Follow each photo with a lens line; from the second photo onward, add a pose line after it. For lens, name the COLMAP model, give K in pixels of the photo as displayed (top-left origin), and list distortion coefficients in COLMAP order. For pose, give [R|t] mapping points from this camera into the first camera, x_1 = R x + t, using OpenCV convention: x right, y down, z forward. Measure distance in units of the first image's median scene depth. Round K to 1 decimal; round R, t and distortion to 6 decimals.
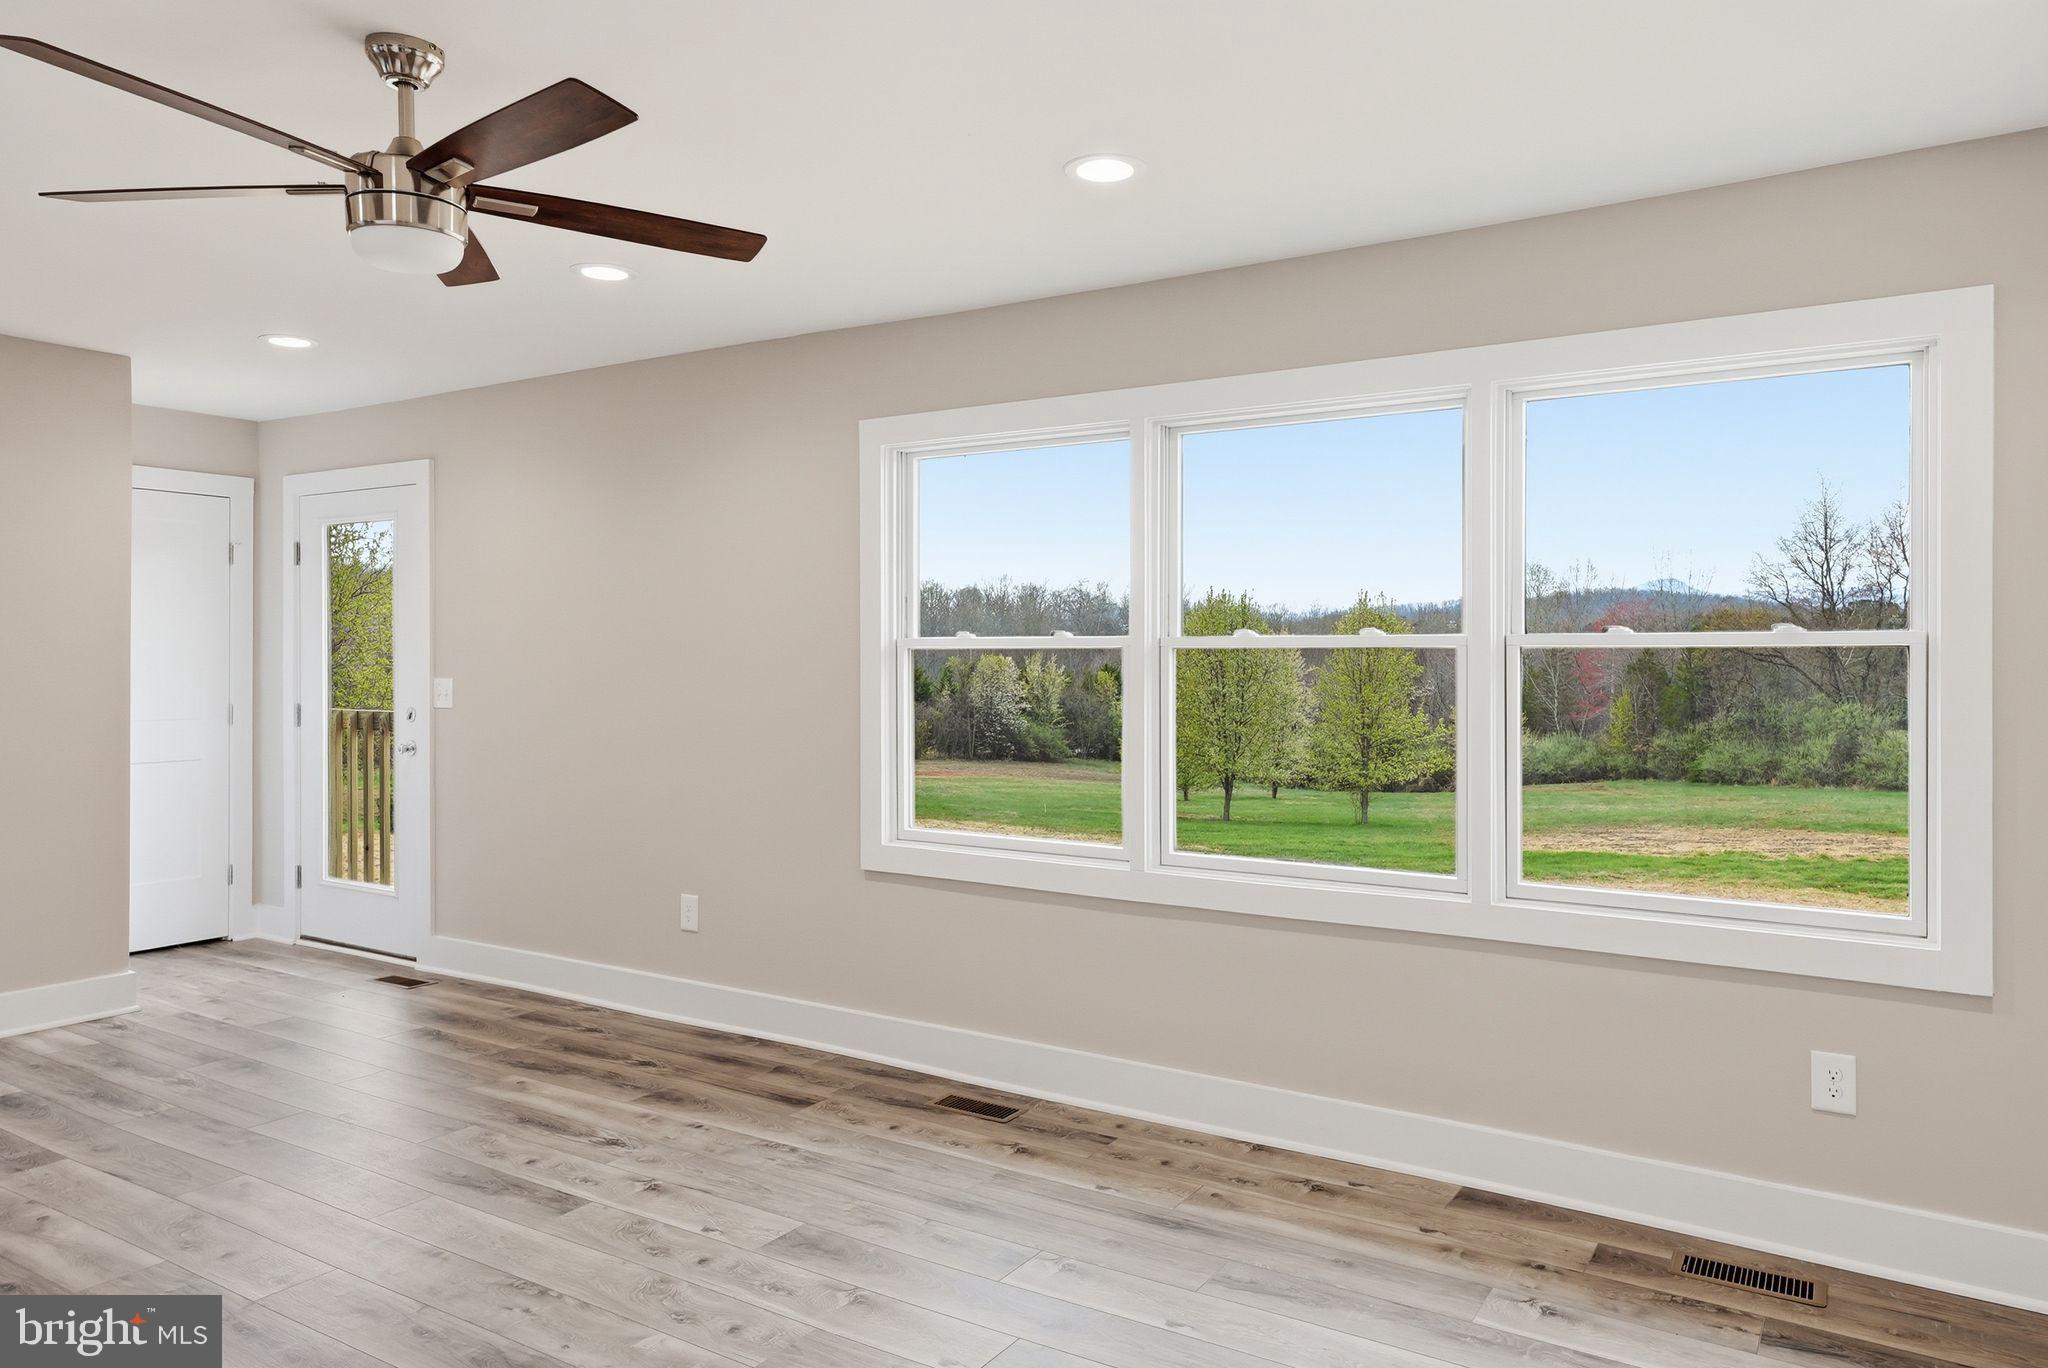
lens RADIAL K [[1352.4, 0, 1010.5], [0, 1352.4, 657.4], [0, 0, 1]] dist [0.024730, -0.002557]
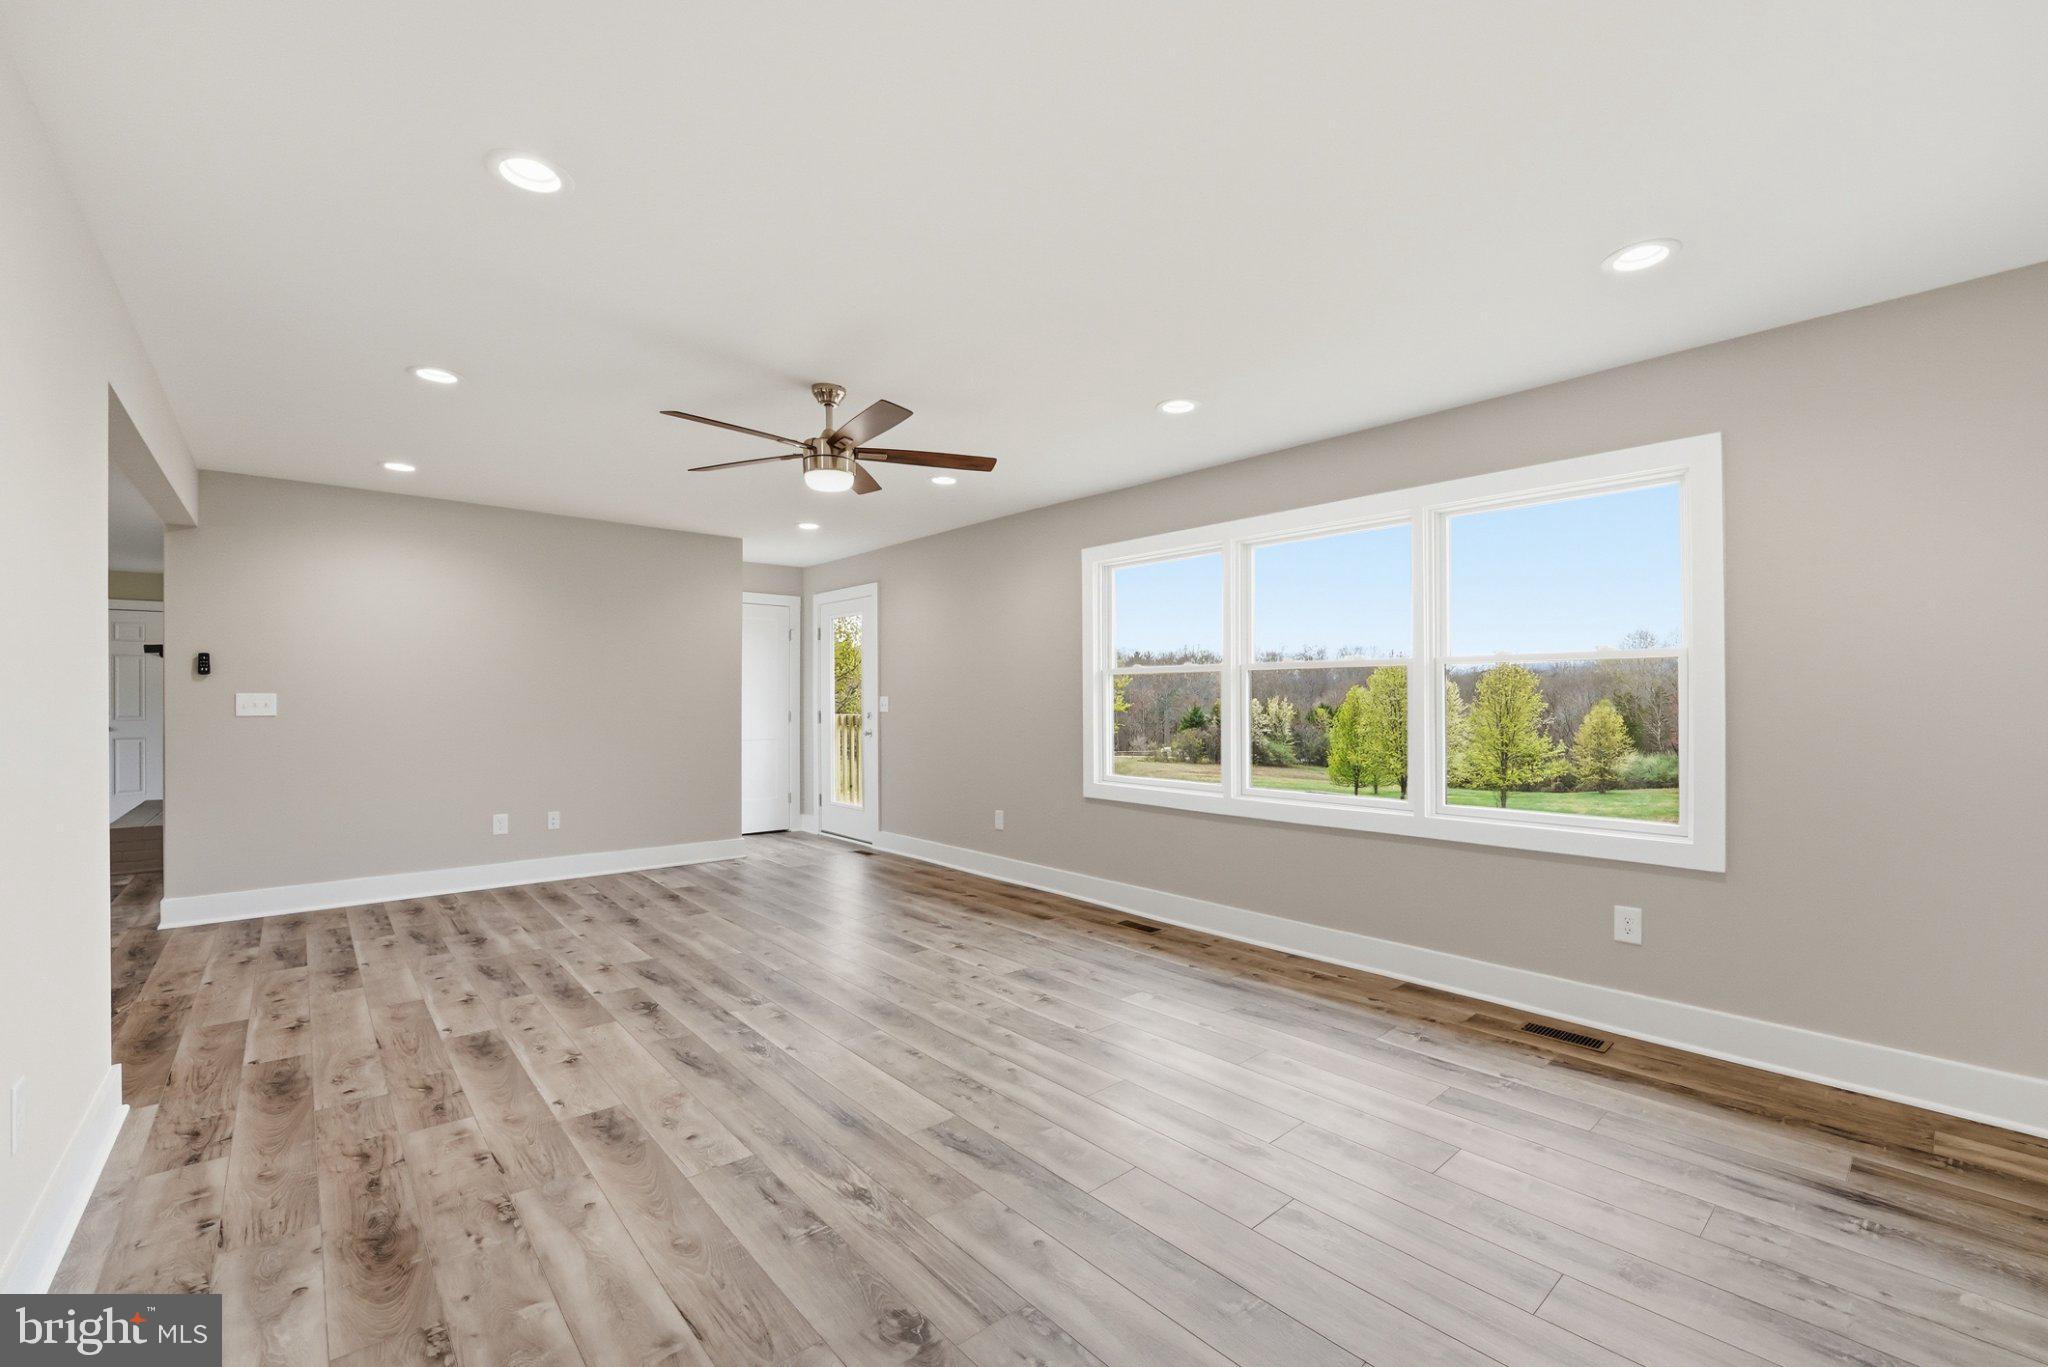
lens RADIAL K [[842.1, 0, 1018.3], [0, 842.1, 697.8], [0, 0, 1]] dist [-0.021661, 0.000162]
pose [[0.960270, -0.002669, -0.279061, 0.143215], [0.001676, 0.999991, -0.003798, 0.033100], [0.279069, 0.003180, 0.960266, -0.127994]]
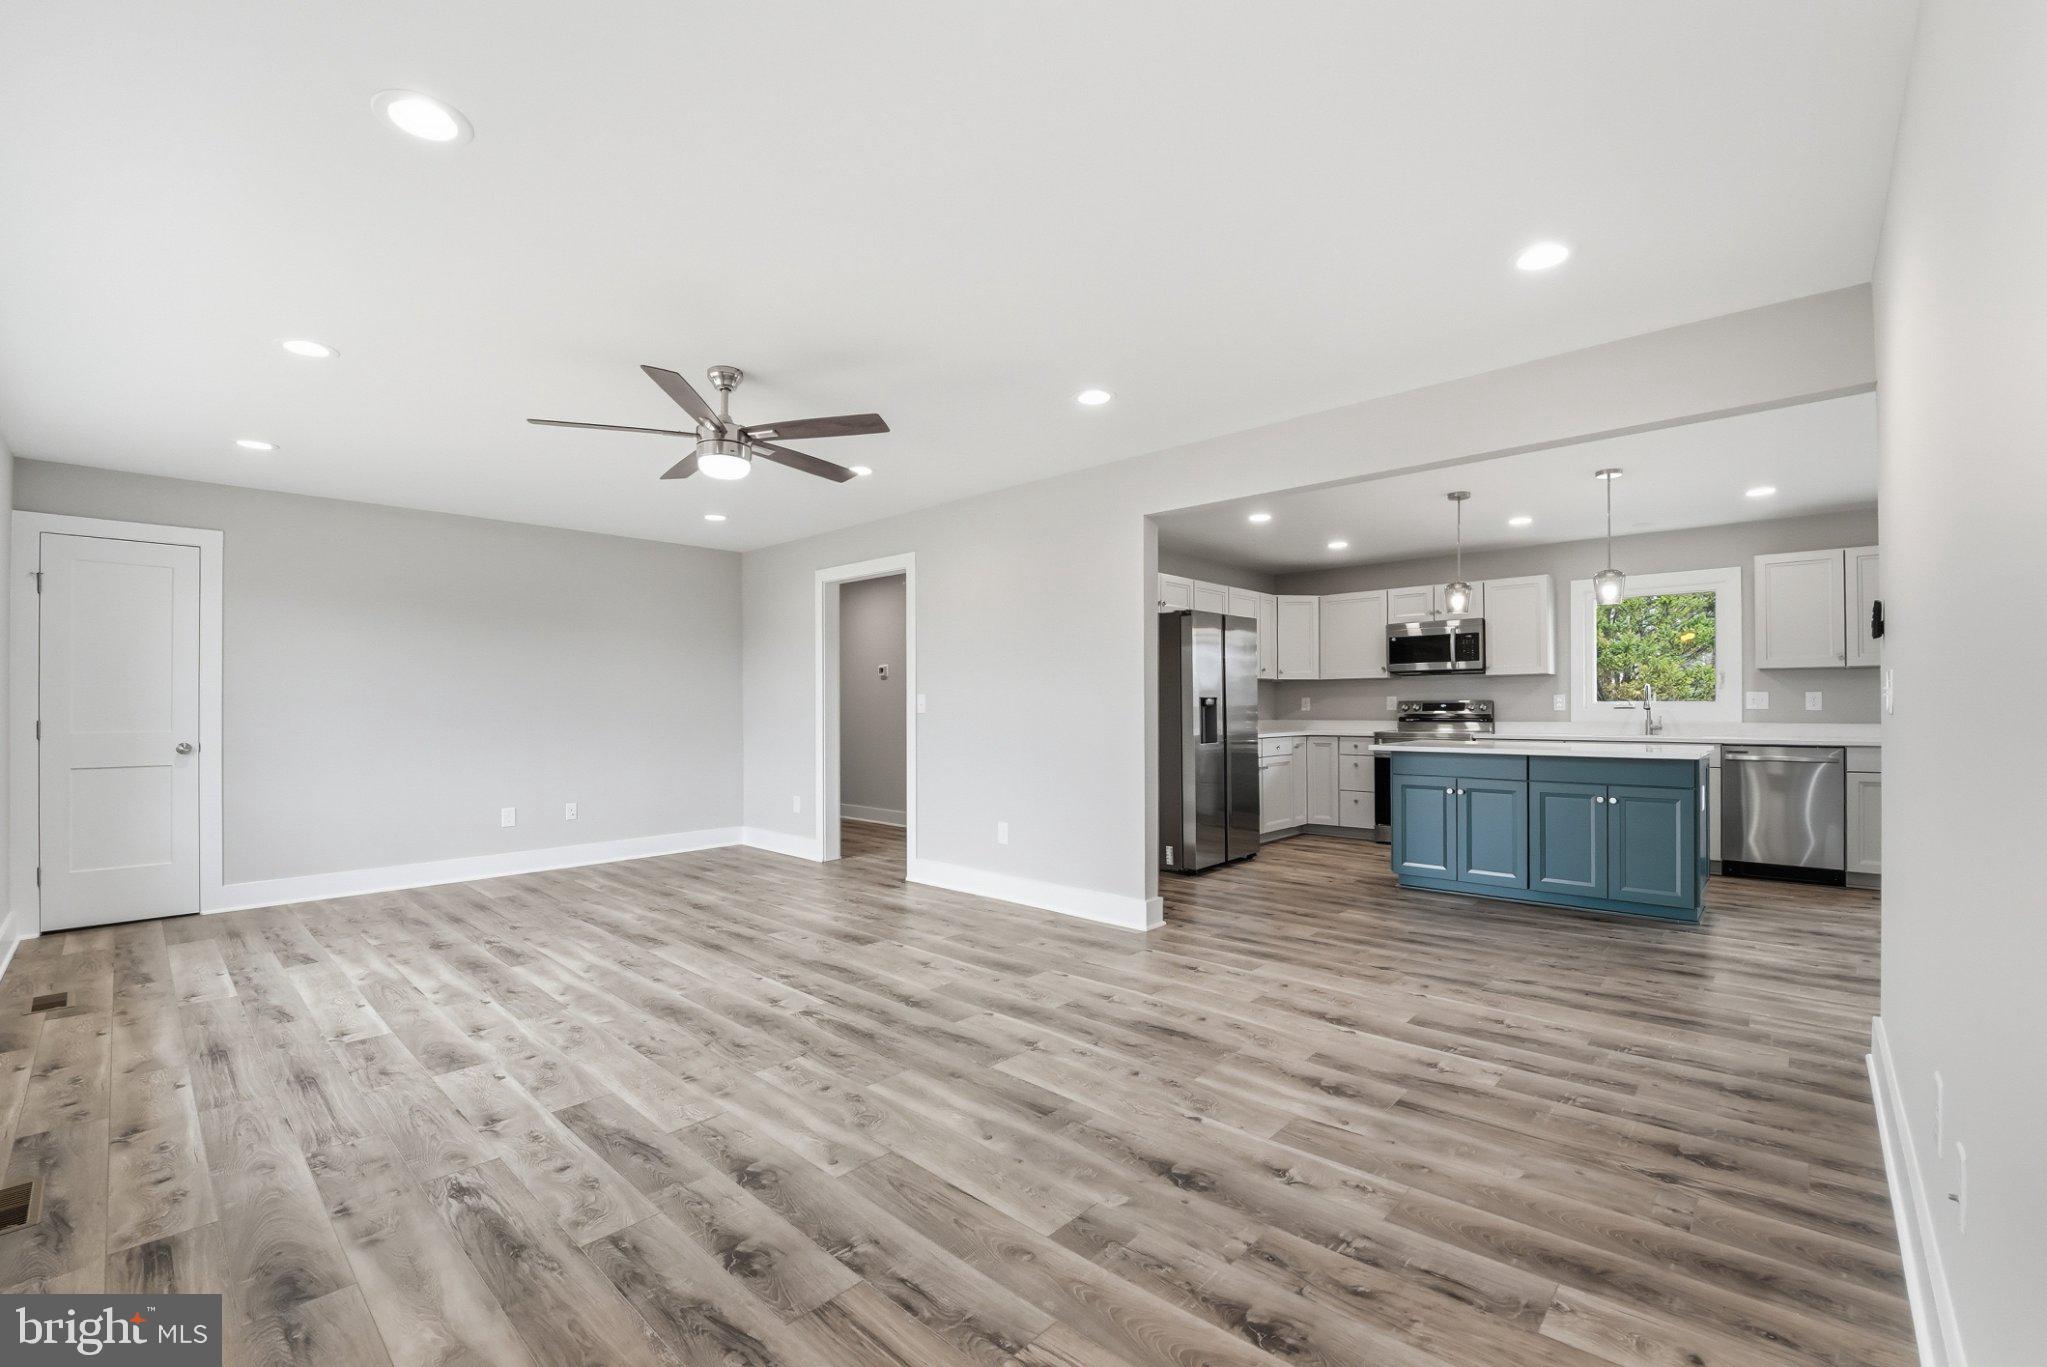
lens RADIAL K [[841.7, 0, 1017.8], [0, 841.7, 697.8], [0, 0, 1]] dist [-0.021661, 0.000162]
pose [[-0.985426, 0.004995, 0.170033, -0.735092], [0.003812, 0.999966, -0.007284, 0.043018], [-0.170063, -0.006529, -0.985412, 1.458058]]
